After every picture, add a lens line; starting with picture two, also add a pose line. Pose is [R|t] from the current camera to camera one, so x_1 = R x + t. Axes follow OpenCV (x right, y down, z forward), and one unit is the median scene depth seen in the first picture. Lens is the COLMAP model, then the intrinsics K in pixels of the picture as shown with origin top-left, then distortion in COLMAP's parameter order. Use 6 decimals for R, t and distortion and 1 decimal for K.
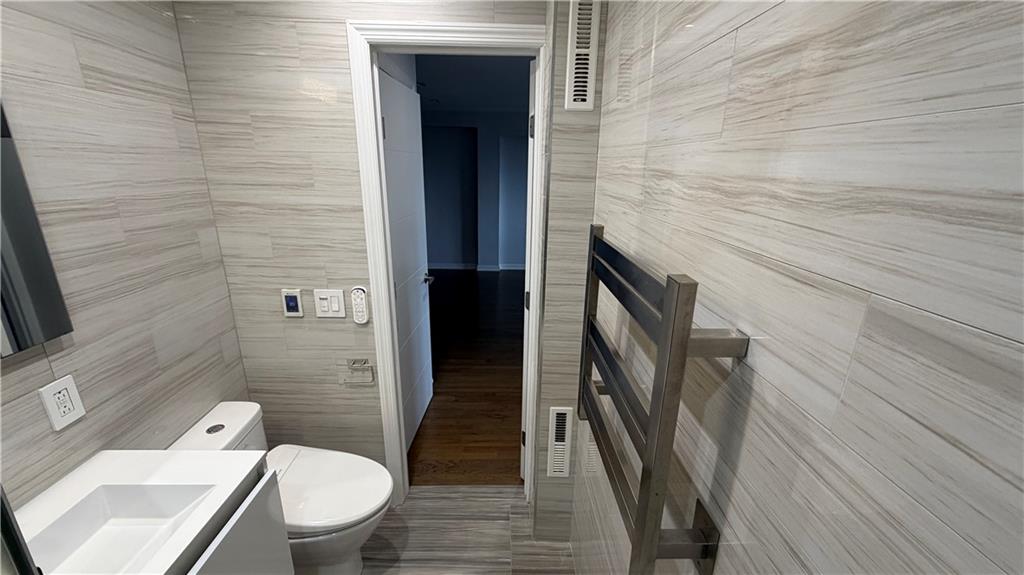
lens RADIAL K [[411.5, 0, 510.6], [0, 411.5, 291.4], [0, 0, 1]] dist [0.000697, 0.000042]
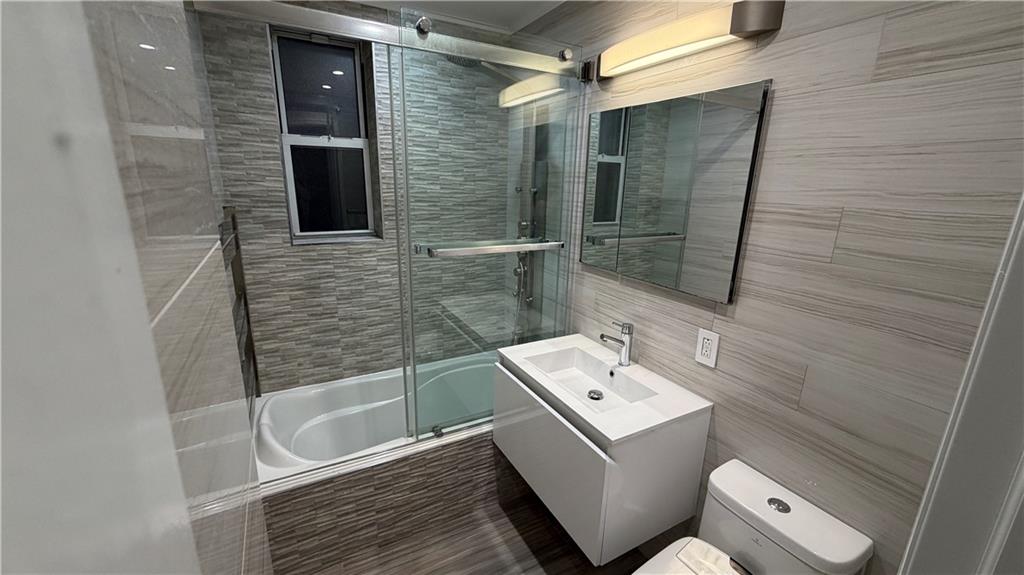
lens RADIAL K [[411.5, 0, 510.2], [0, 411.5, 288.2], [0, 0, 1]] dist [0.000697, 0.000042]
pose [[-0.886228, 0.087596, -0.454893, 0.075951], [-0.162167, 0.861165, 0.481764, -0.435199], [0.433938, 0.500721, -0.748983, 1.609614]]
